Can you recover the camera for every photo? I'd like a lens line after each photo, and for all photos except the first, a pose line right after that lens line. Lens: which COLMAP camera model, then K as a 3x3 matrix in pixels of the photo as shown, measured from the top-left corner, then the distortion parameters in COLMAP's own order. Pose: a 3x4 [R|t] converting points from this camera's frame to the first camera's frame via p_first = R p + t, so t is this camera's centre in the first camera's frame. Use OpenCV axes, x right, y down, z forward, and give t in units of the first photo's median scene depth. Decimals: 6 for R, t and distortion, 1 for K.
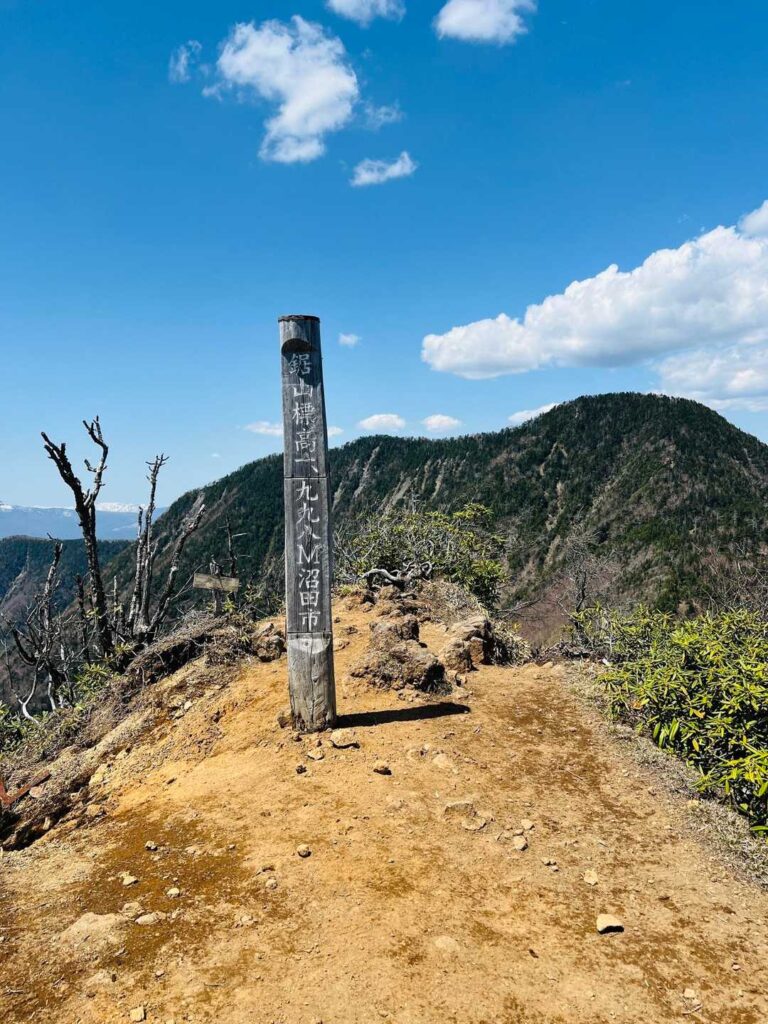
lens RADIAL K [[745.2, 0, 384.0], [0, 745.2, 512.0], [0, 0, 1]] dist [0.004773, -0.001857]
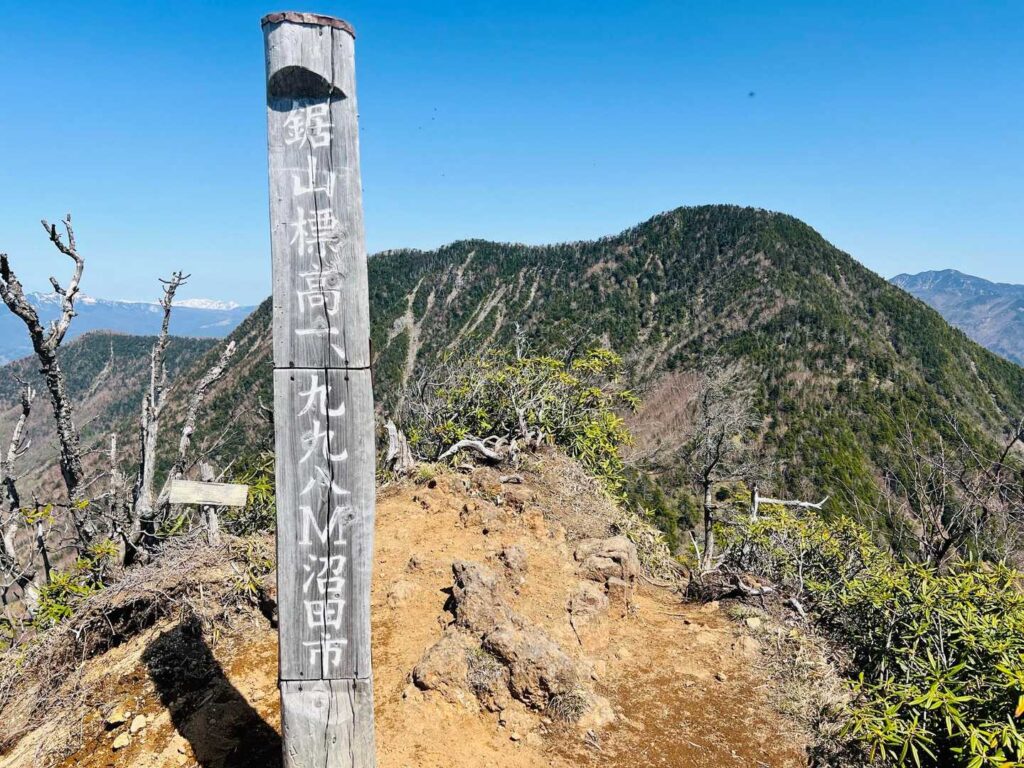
lens RADIAL K [[745.2, 0, 512.0], [0, 745.2, 384.0], [0, 0, 1]] dist [0.004773, -0.001857]
pose [[0.998500, 0.025637, 0.048369, -0.004368], [-0.029792, 0.995742, 0.087235, -0.081592], [-0.045927, -0.088545, 0.995013, 0.516879]]
